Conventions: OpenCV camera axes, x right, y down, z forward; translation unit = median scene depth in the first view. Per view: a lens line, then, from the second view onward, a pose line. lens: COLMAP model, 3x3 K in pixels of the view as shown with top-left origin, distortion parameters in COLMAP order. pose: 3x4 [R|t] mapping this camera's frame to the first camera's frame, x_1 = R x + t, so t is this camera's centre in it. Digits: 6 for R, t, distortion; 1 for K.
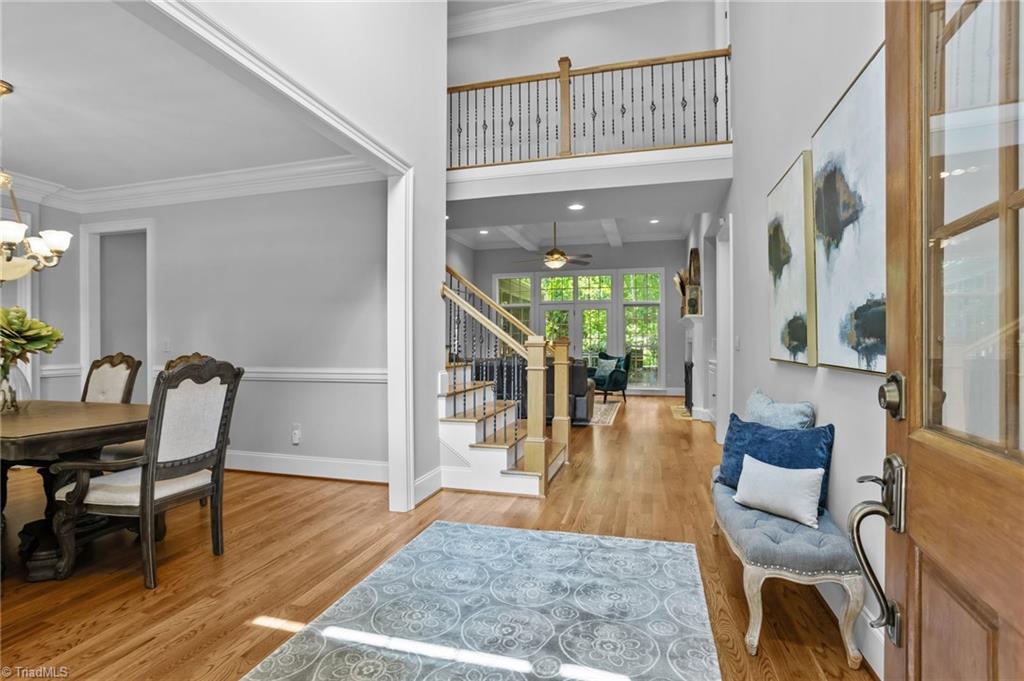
lens RADIAL K [[497.2, 0, 504.8], [0, 497.2, 338.0], [0, 0, 1]] dist [-0.058703, 0.027568]
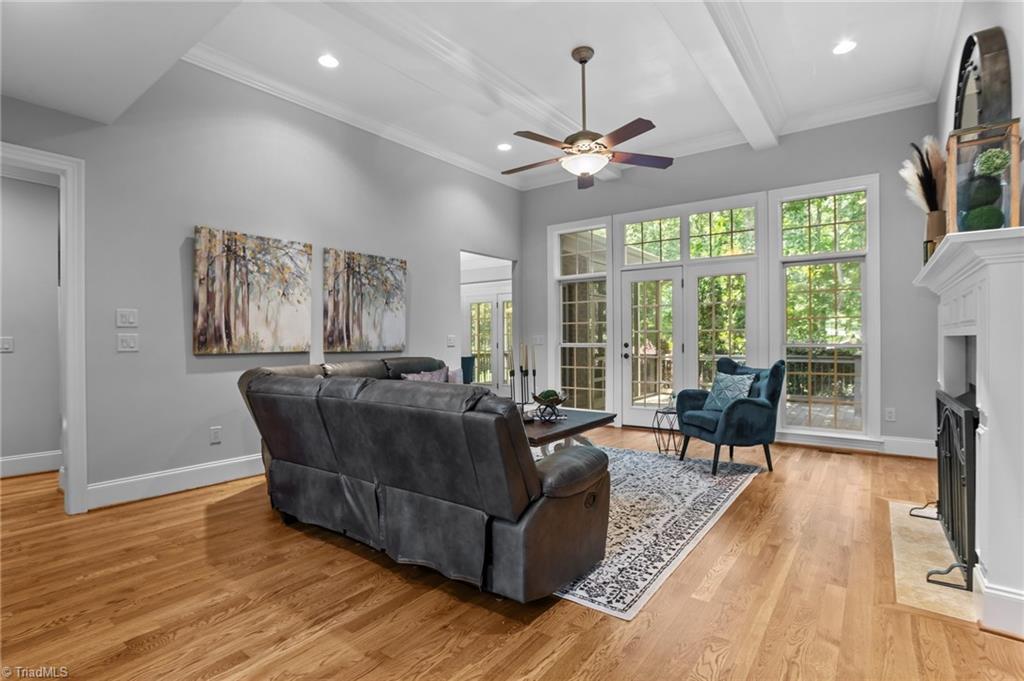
lens RADIAL K [[497.2, 0, 504.8], [0, 497.2, 338.0], [0, 0, 1]] dist [-0.058703, 0.027568]
pose [[0.934044, -0.000465, -0.357158, 0.186123], [0.003049, 0.999973, 0.006674, 0.006244], [0.357145, -0.007323, 0.934020, 0.530406]]
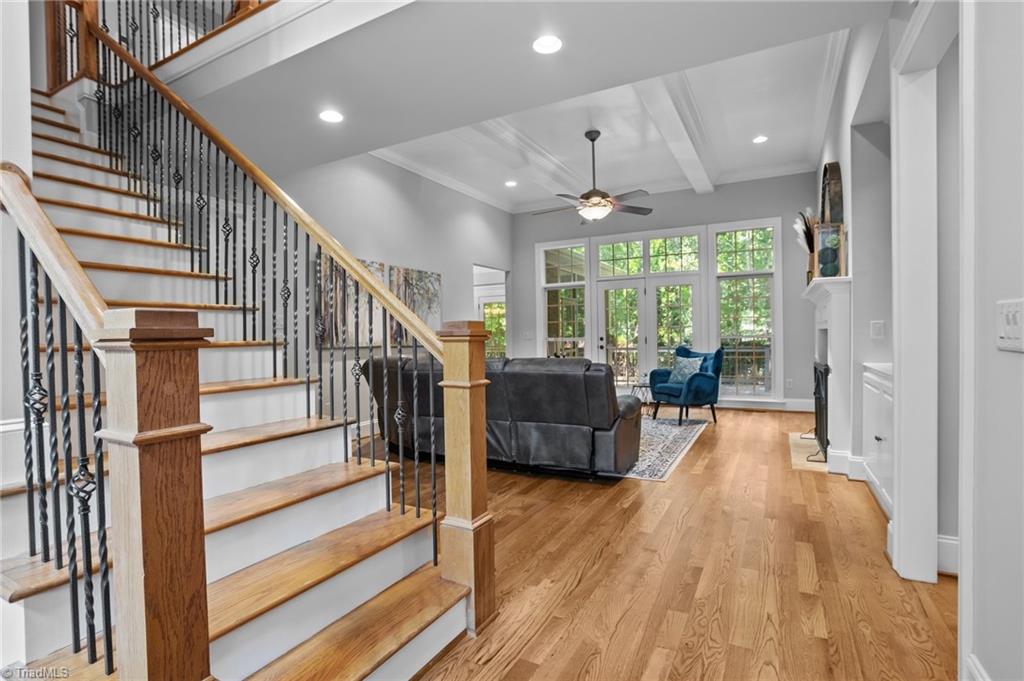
lens RADIAL K [[497.2, 0, 504.8], [0, 497.2, 338.0], [0, 0, 1]] dist [-0.058703, 0.027568]
pose [[0.975332, -0.009872, -0.220521, 0.122512], [0.013187, 0.999821, 0.013565, 0.005567], [0.220348, -0.016138, 0.975288, 0.323126]]
